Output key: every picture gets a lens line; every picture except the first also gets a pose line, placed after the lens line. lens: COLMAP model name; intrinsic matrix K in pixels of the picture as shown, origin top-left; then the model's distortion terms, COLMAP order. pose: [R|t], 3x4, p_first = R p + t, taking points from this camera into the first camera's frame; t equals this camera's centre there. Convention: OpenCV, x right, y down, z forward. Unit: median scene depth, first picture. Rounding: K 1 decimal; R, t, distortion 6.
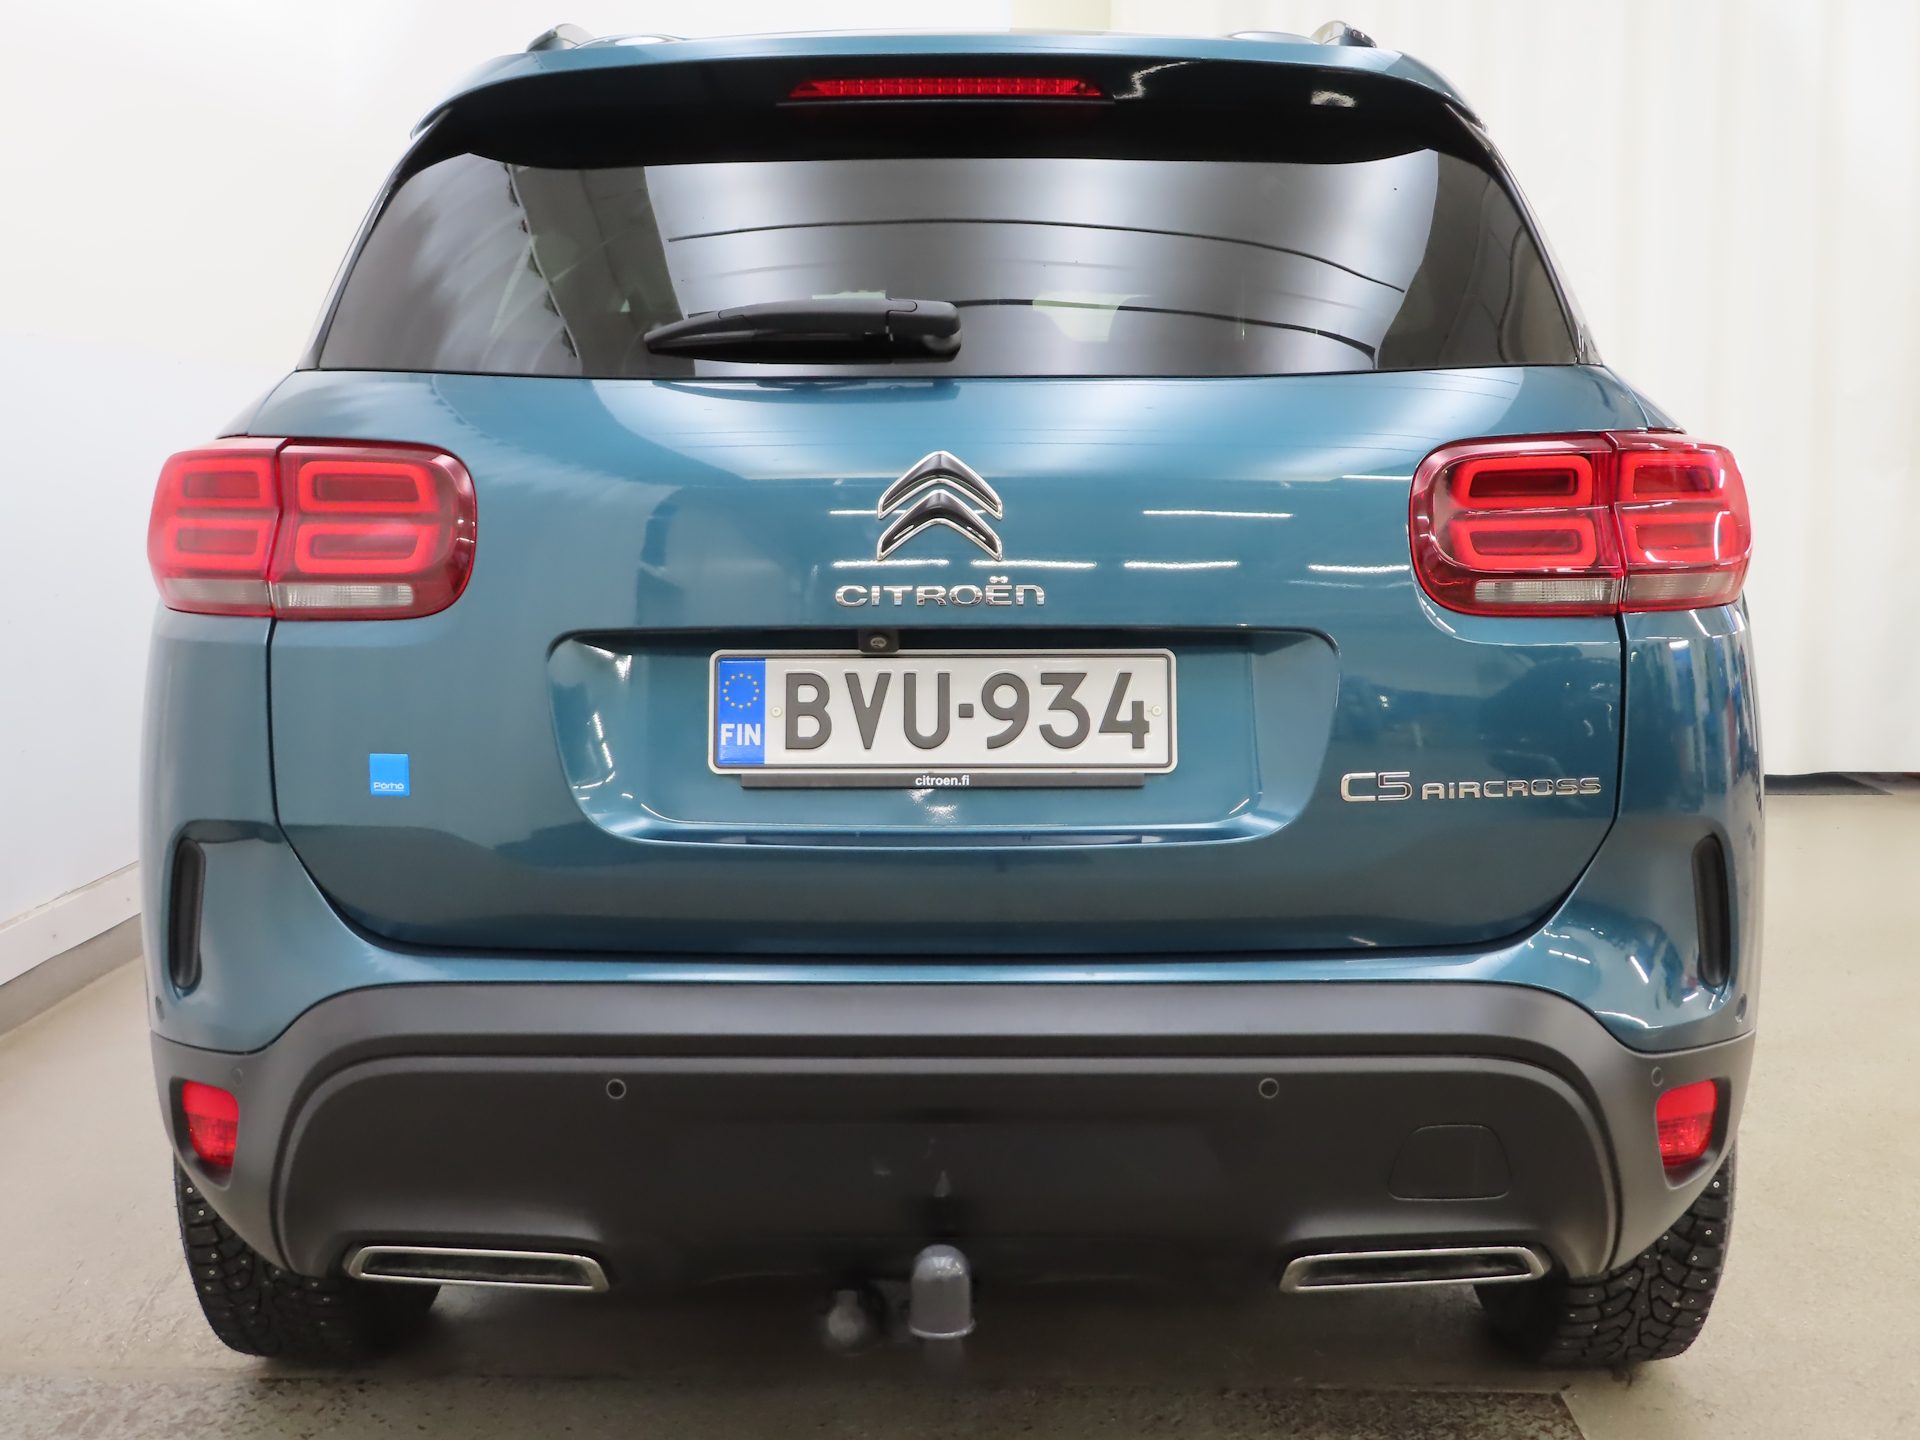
lens RADIAL K [[2341.0, 0, 958.7], [0, 2341.0, 717.4], [0, 0, 1]] dist [-0.004938, 0.000000]
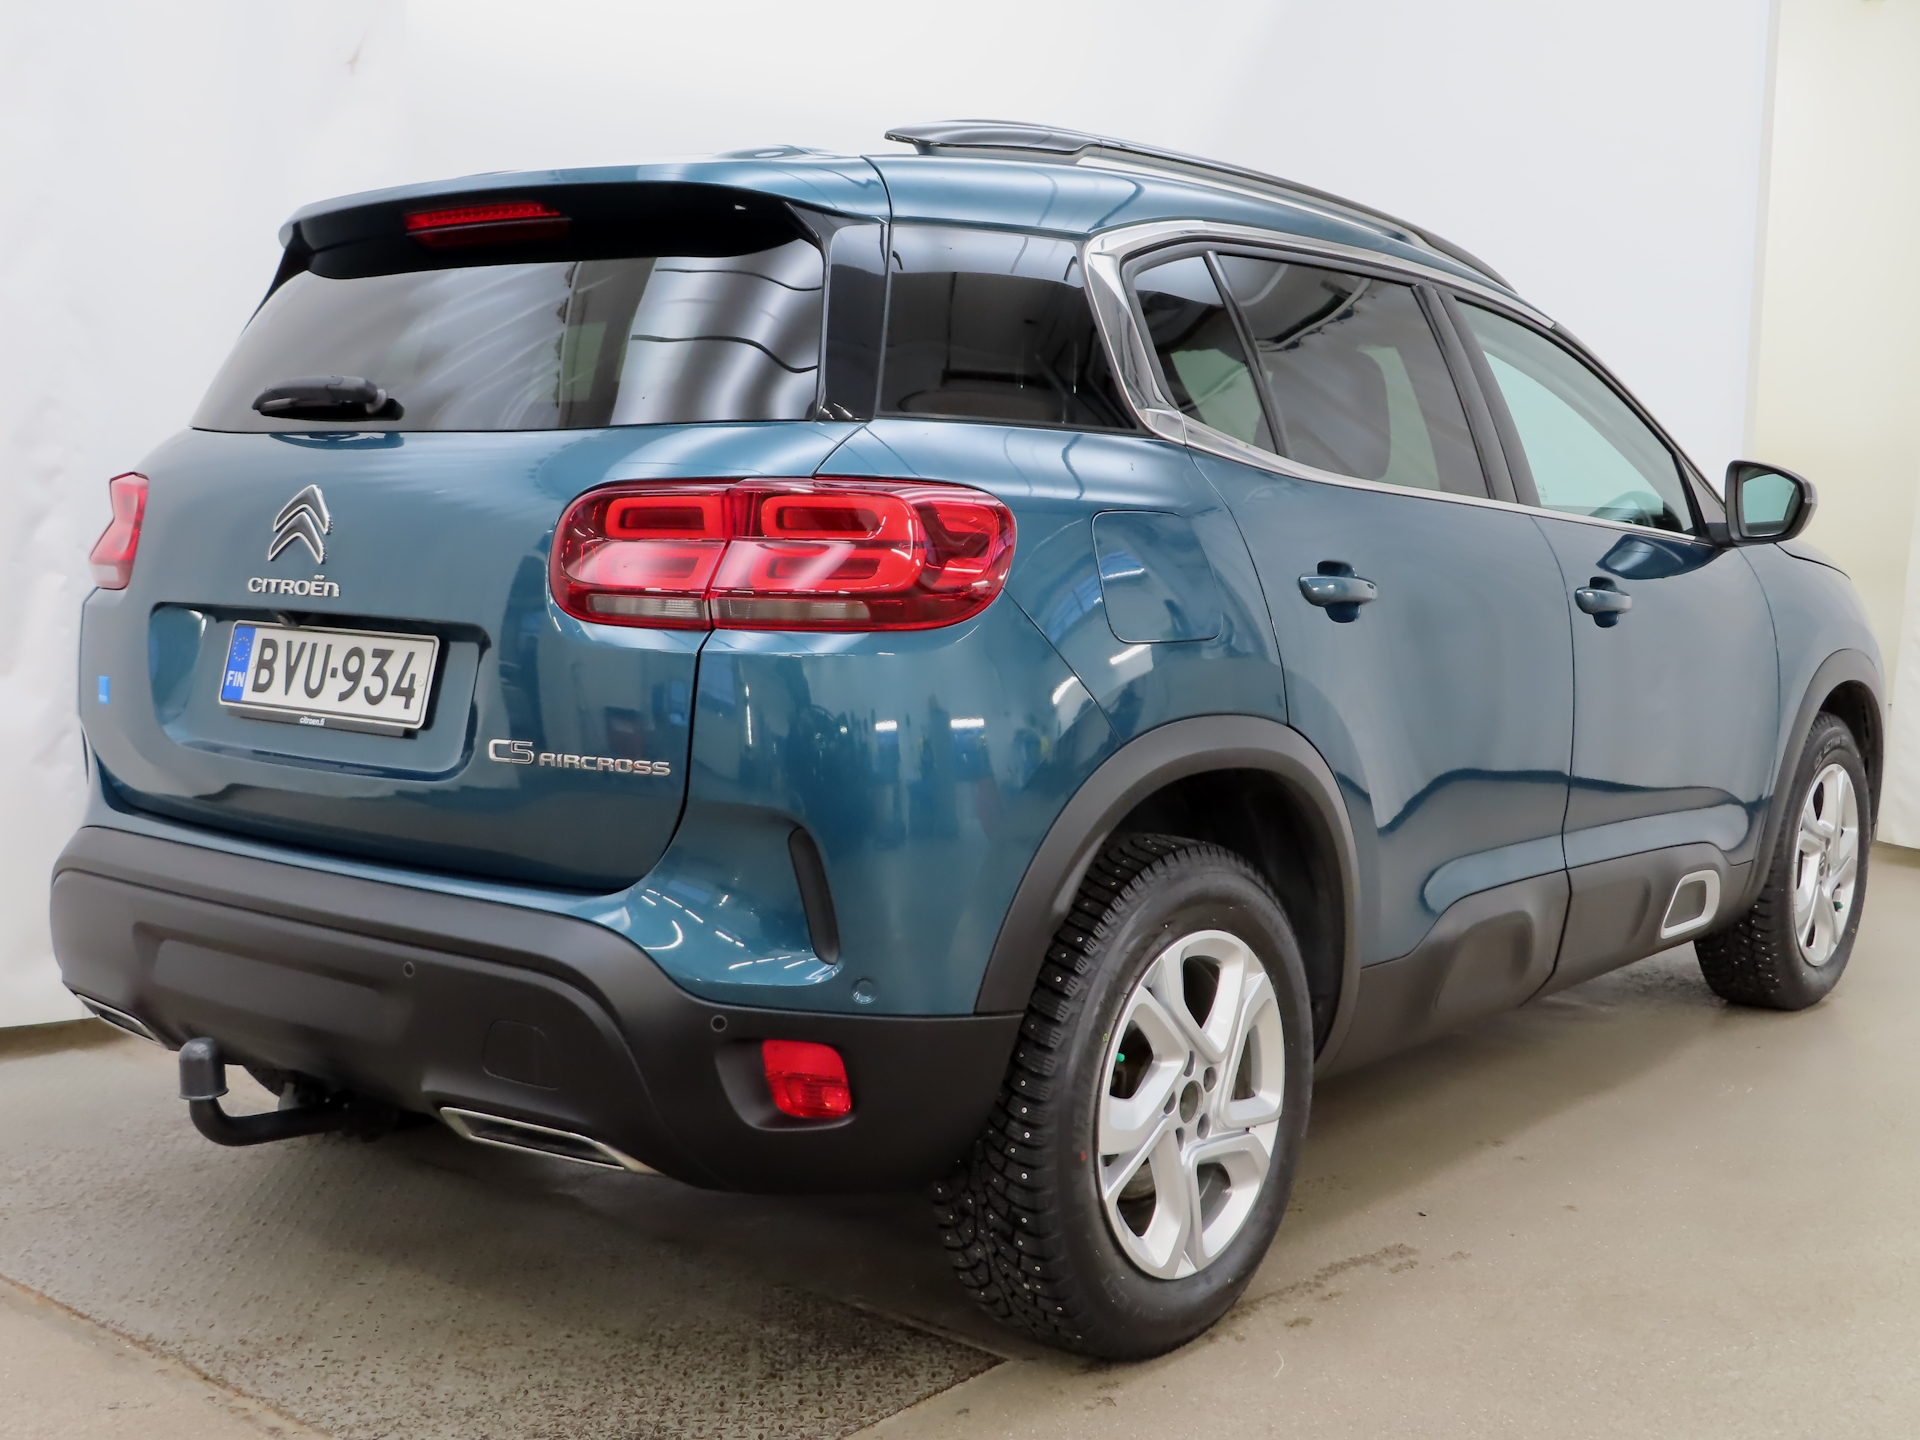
lens RADIAL K [[2341.0, 0, 973.7], [0, 2341.0, 717.3], [0, 0, 1]] dist [-0.004938, 0.000000]
pose [[0.783757, 0.076226, -0.616372, 1.151654], [-0.091467, 0.995785, 0.006841, -0.020497], [0.614295, 0.051016, 0.787426, 0.146662]]
